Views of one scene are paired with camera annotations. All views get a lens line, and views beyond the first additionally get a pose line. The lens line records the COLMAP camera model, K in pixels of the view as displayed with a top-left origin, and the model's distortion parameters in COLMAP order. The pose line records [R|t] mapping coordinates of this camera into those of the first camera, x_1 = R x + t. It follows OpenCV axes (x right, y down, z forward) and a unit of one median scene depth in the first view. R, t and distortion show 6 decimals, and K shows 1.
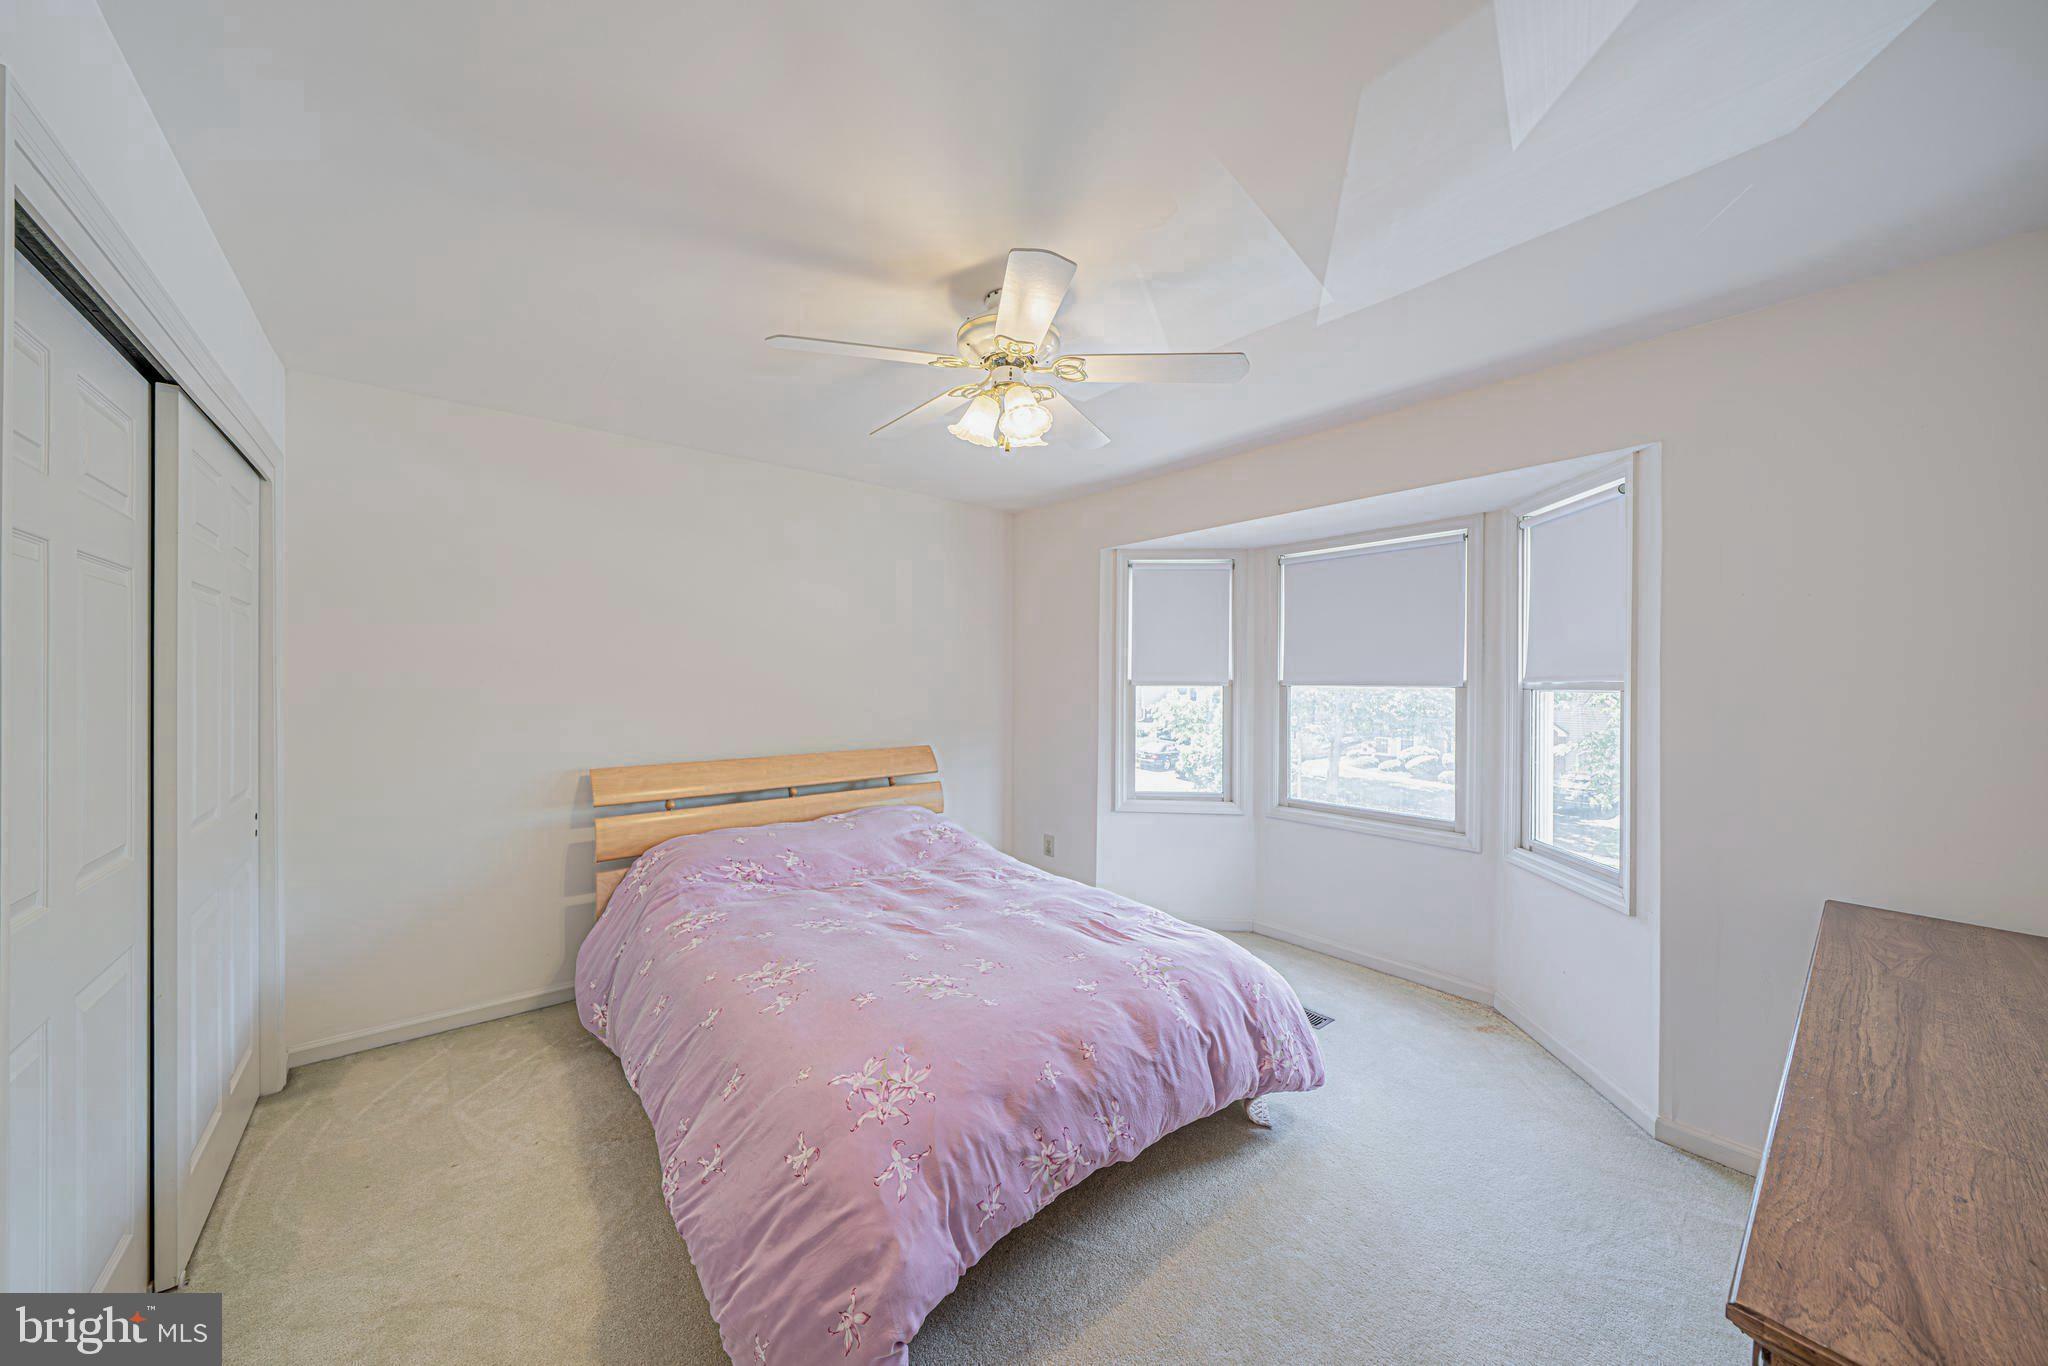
lens RADIAL K [[706.2, 0, 1034.7], [0, 706.2, 696.2], [0, 0, 1]] dist [0.000956, -0.000705]
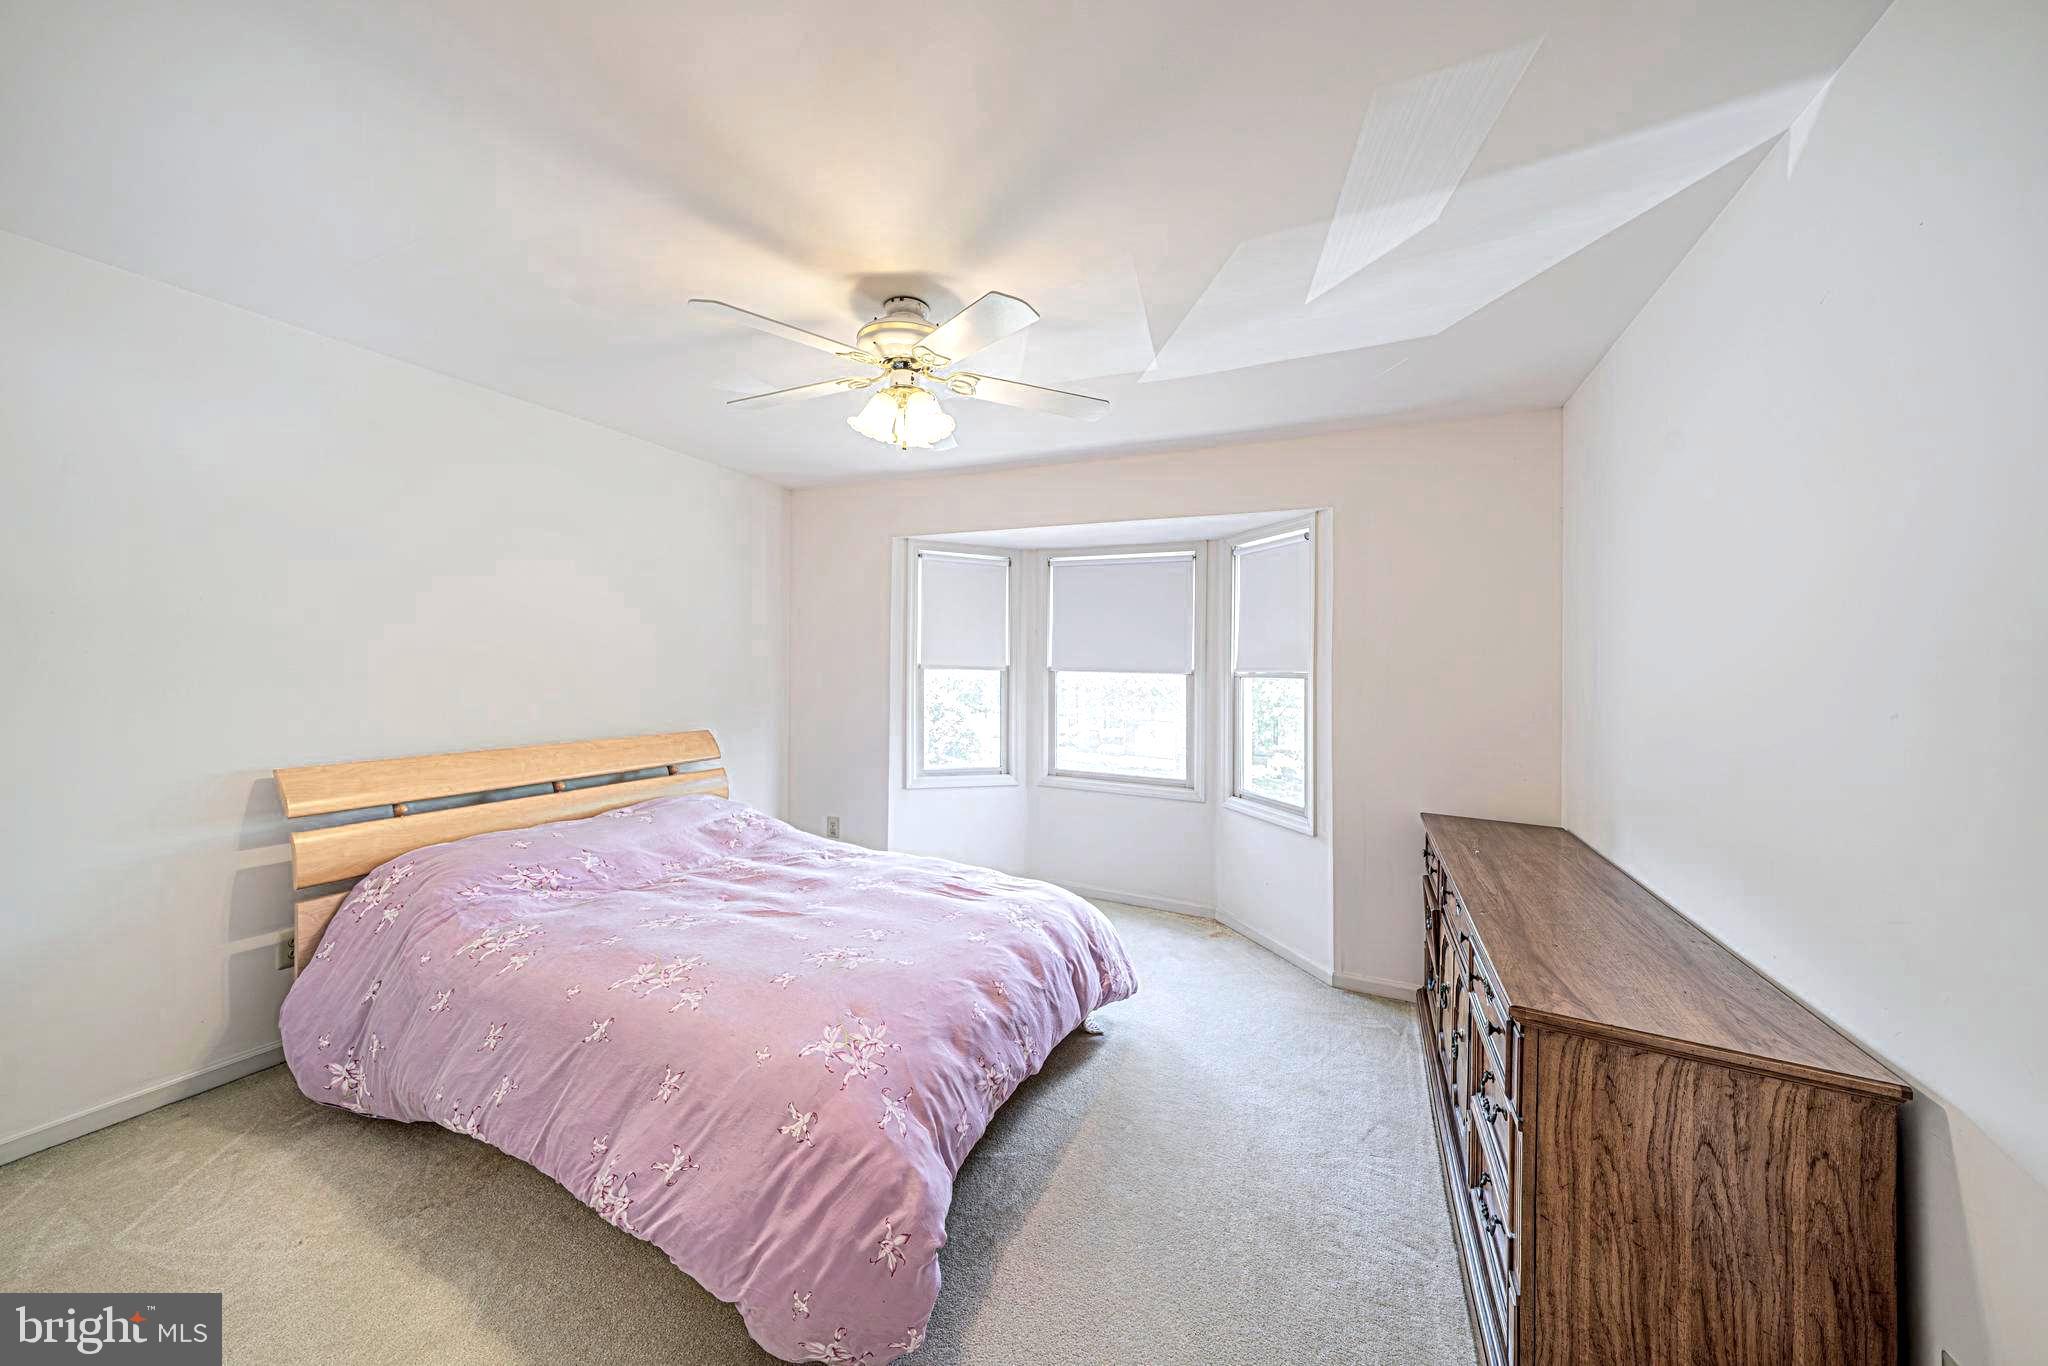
lens RADIAL K [[706.2, 0, 1024.9], [0, 706.2, 682.5], [0, 0, 1]] dist [0.000956, -0.000705]
pose [[0.905758, 0.006621, 0.423743, -0.270000], [-0.008188, 0.999965, 0.001877, 0.001945], [-0.423716, -0.005169, 0.905780, -0.039891]]
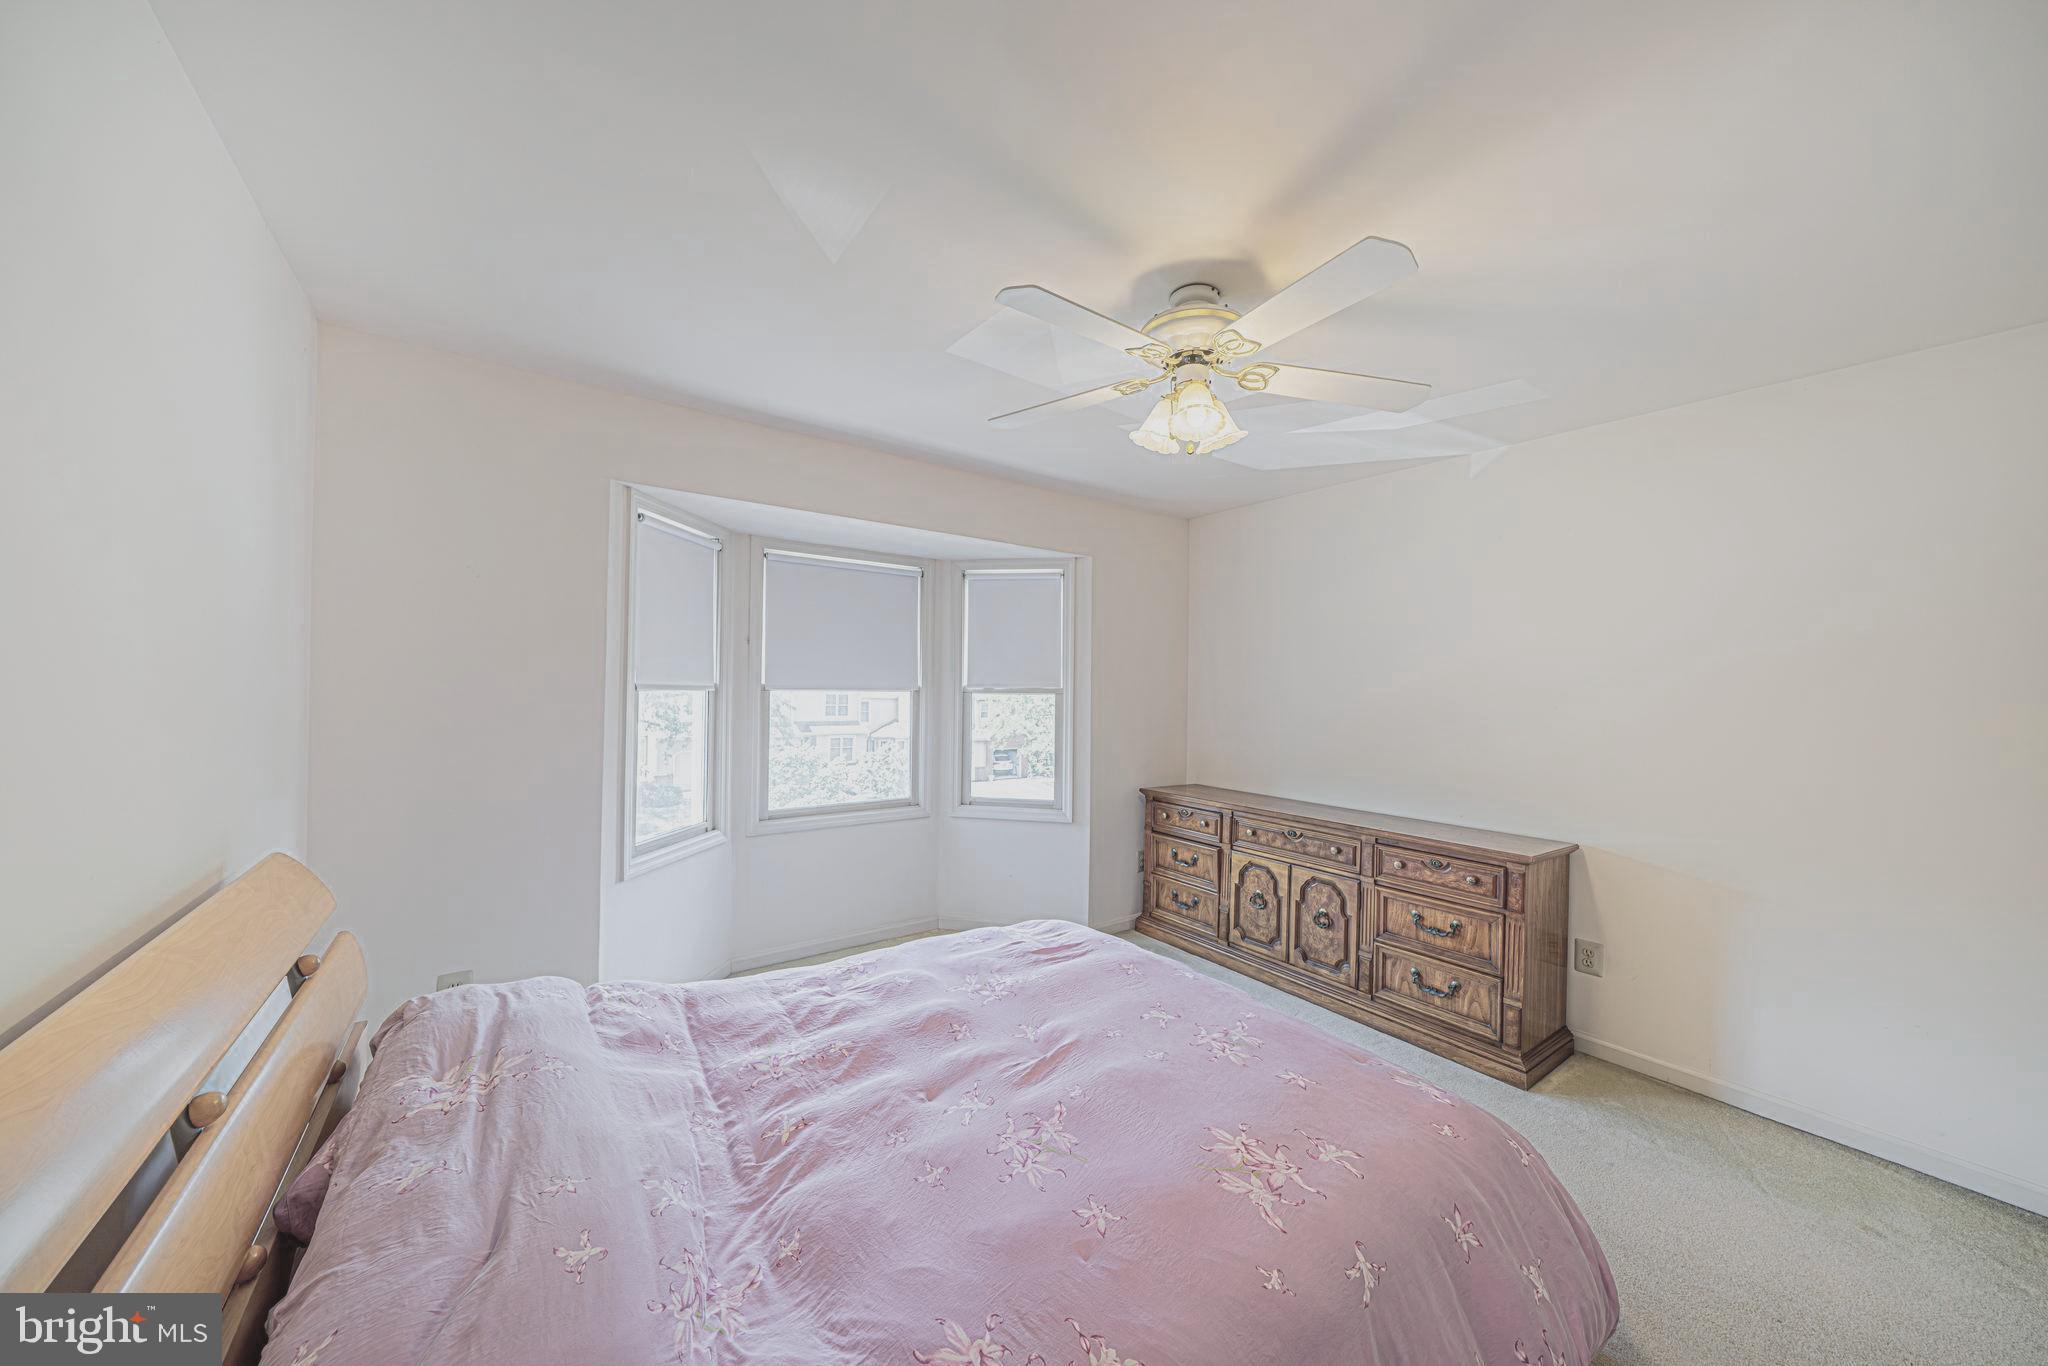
lens RADIAL K [[706.2, 0, 985.8], [0, 706.2, 688.7], [0, 0, 1]] dist [0.000956, -0.000705]
pose [[0.082221, -0.006005, 0.996596, -0.823435], [0.008812, 0.999947, 0.005298, -0.027980], [-0.996575, 0.008347, 0.082270, 0.973156]]
